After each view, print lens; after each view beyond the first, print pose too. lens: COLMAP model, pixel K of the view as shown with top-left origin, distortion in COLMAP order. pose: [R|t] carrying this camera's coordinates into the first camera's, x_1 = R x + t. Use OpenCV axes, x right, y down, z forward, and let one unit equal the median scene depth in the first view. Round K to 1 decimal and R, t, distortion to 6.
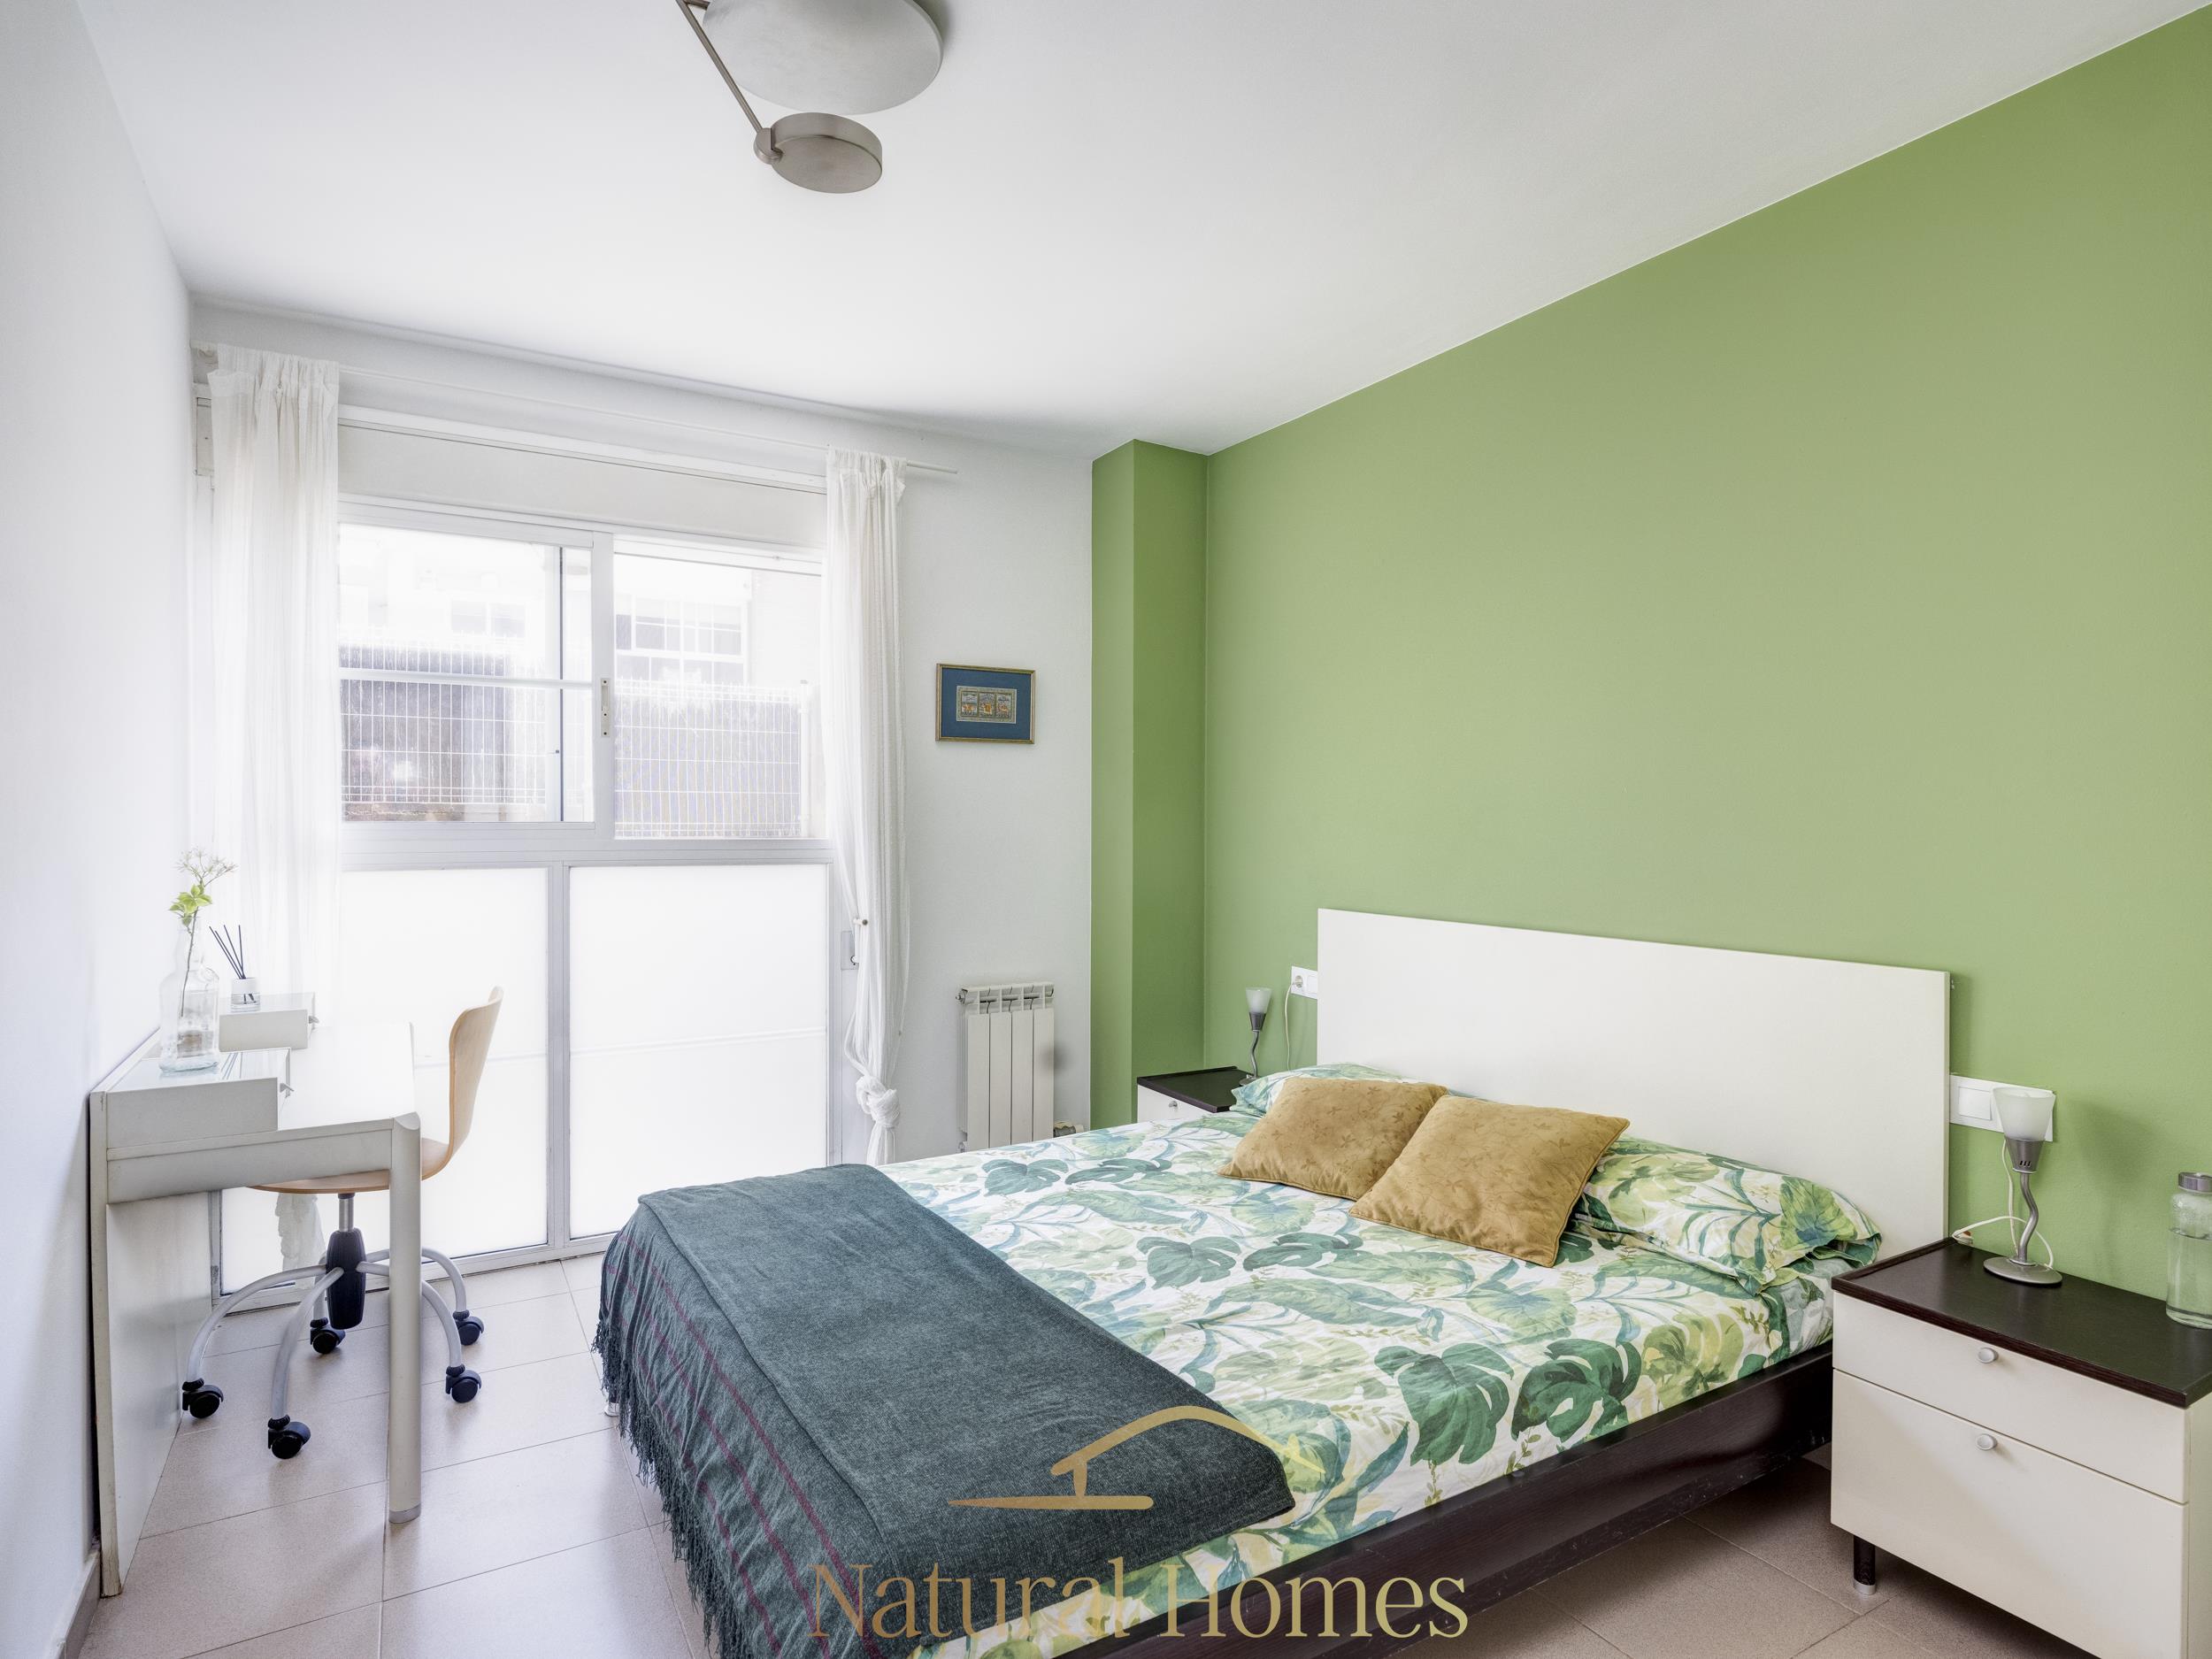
lens RADIAL K [[1229.7, 0, 1107.4], [0, 1229.7, 829.8], [0, 0, 1]] dist [0.015139, -0.007119]
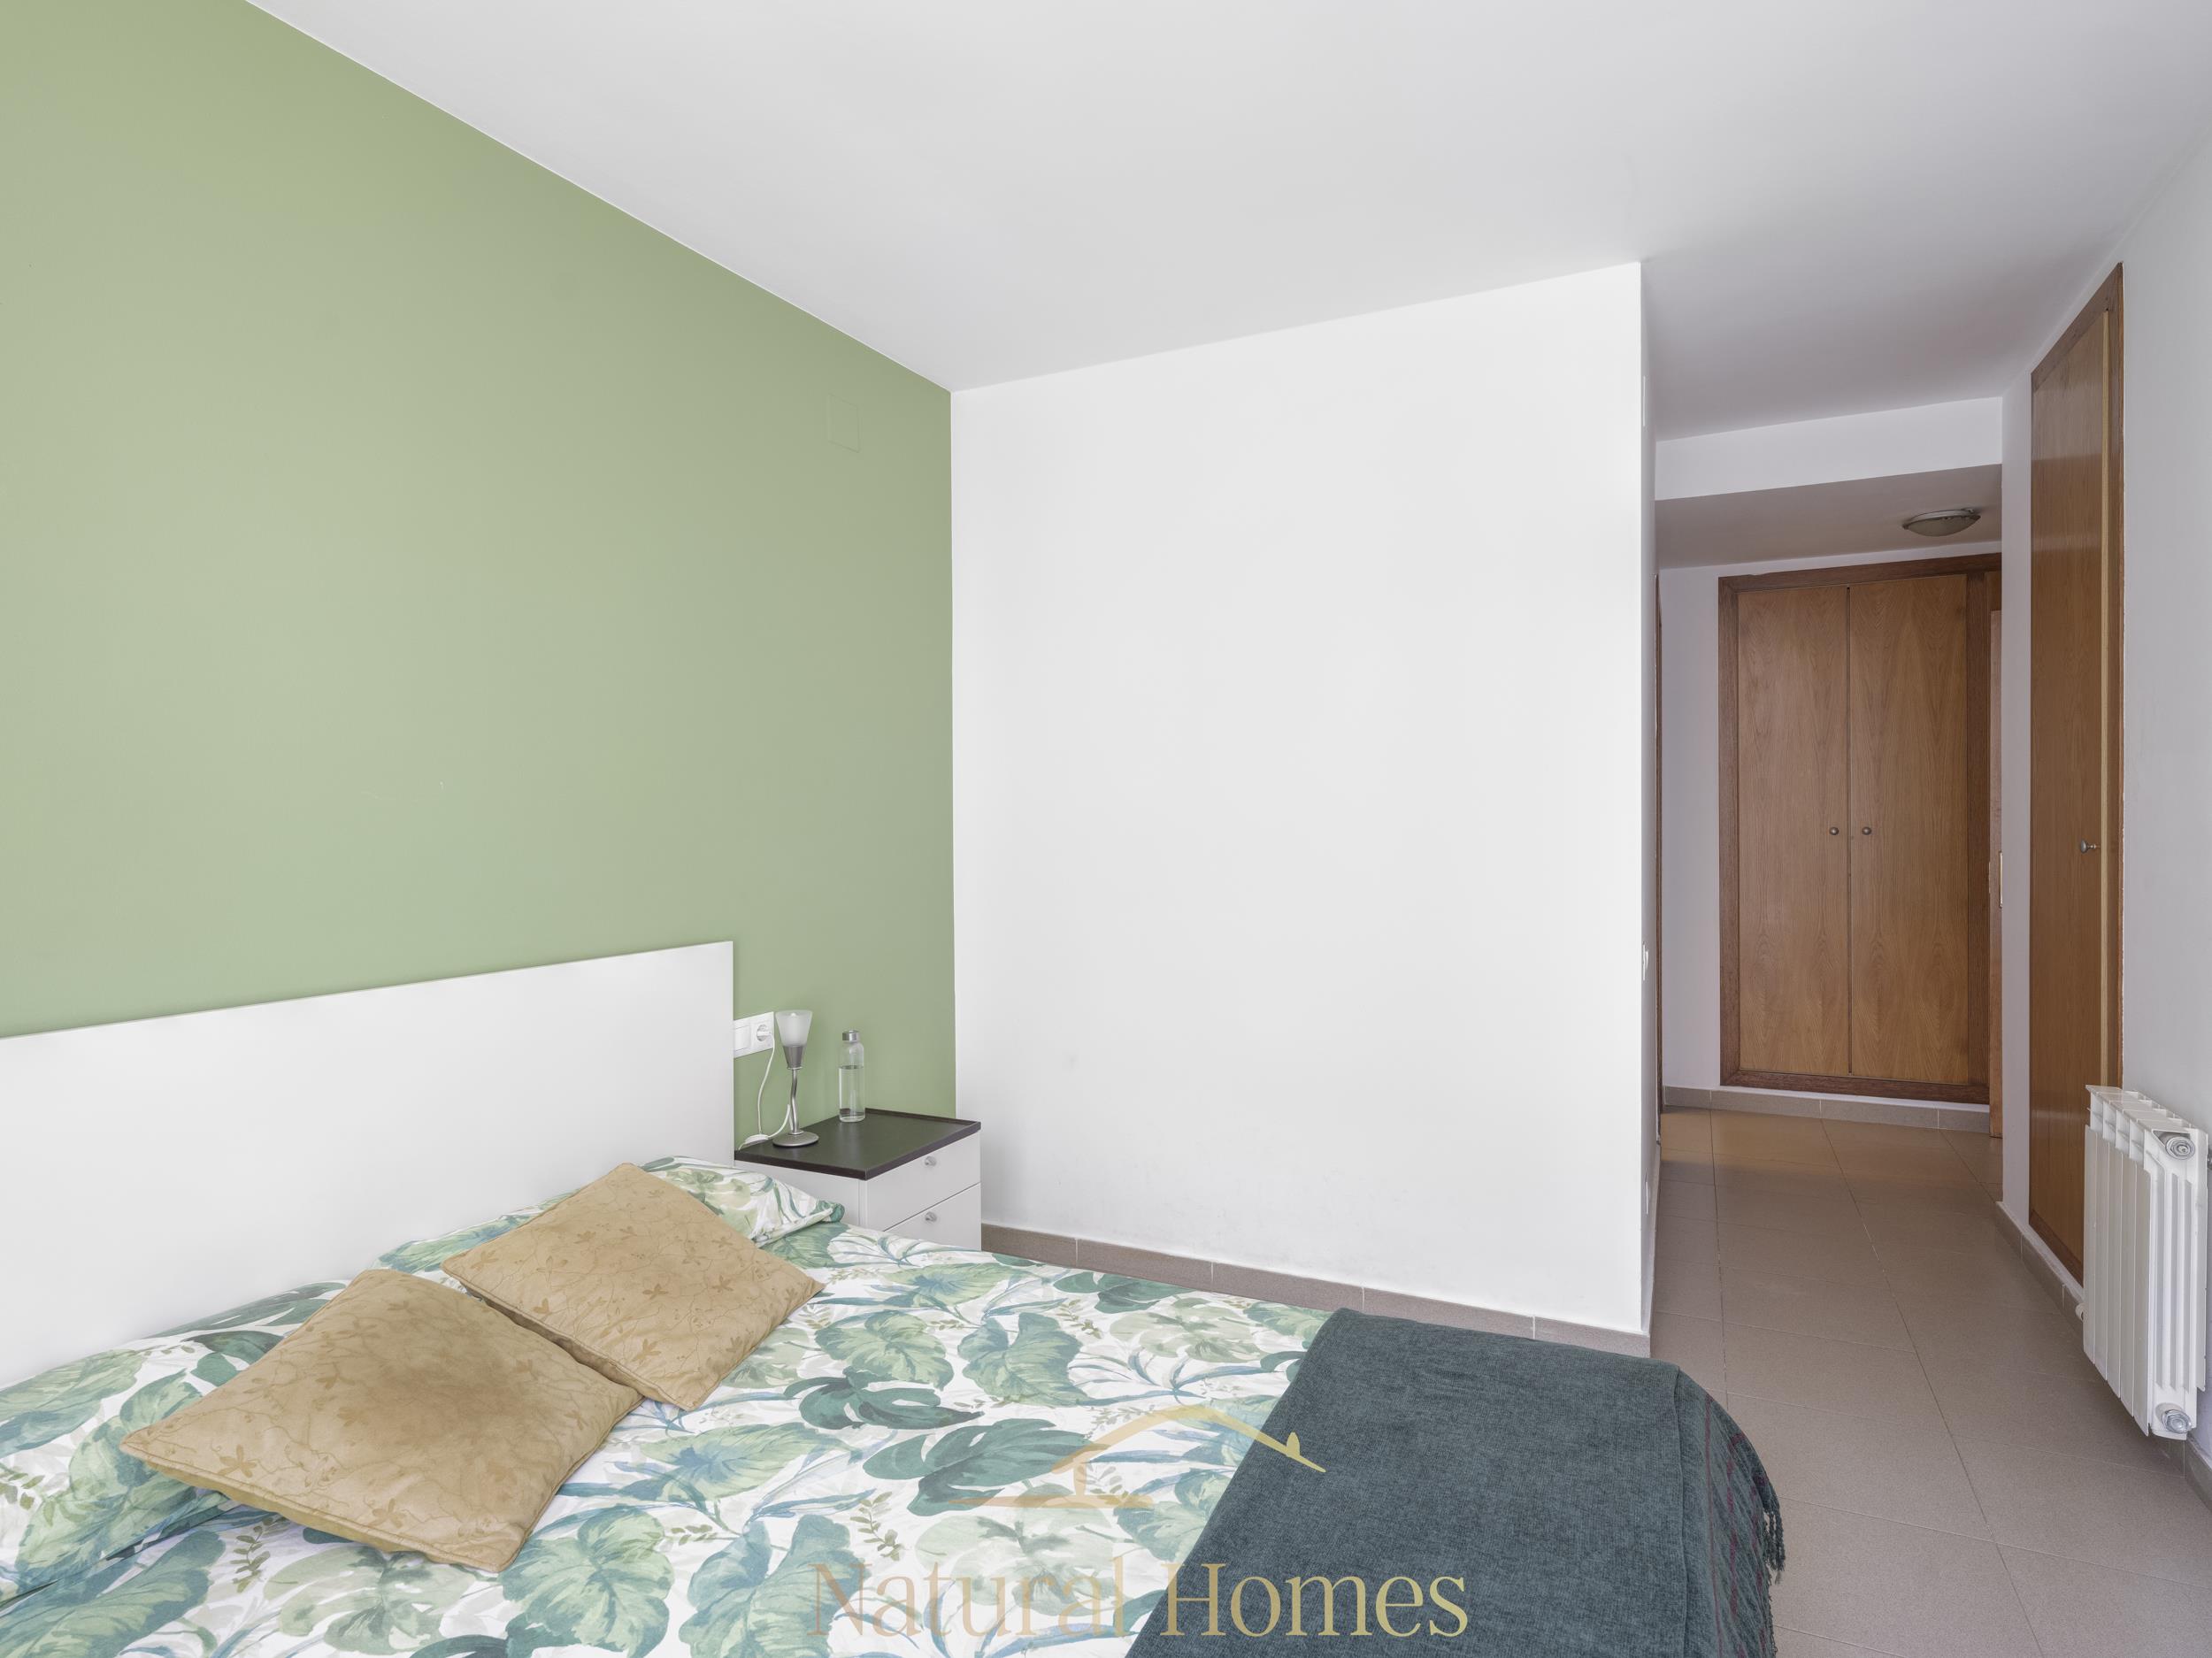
lens RADIAL K [[1229.6, 0, 1102.0], [0, 1229.6, 825.5], [0, 0, 1]] dist [0.015139, -0.007119]
pose [[-0.572209, -0.007866, 0.820070, -0.556003], [0.008379, 0.999846, 0.015437, -0.017462], [-0.820065, 0.015705, -0.572055, 1.381827]]
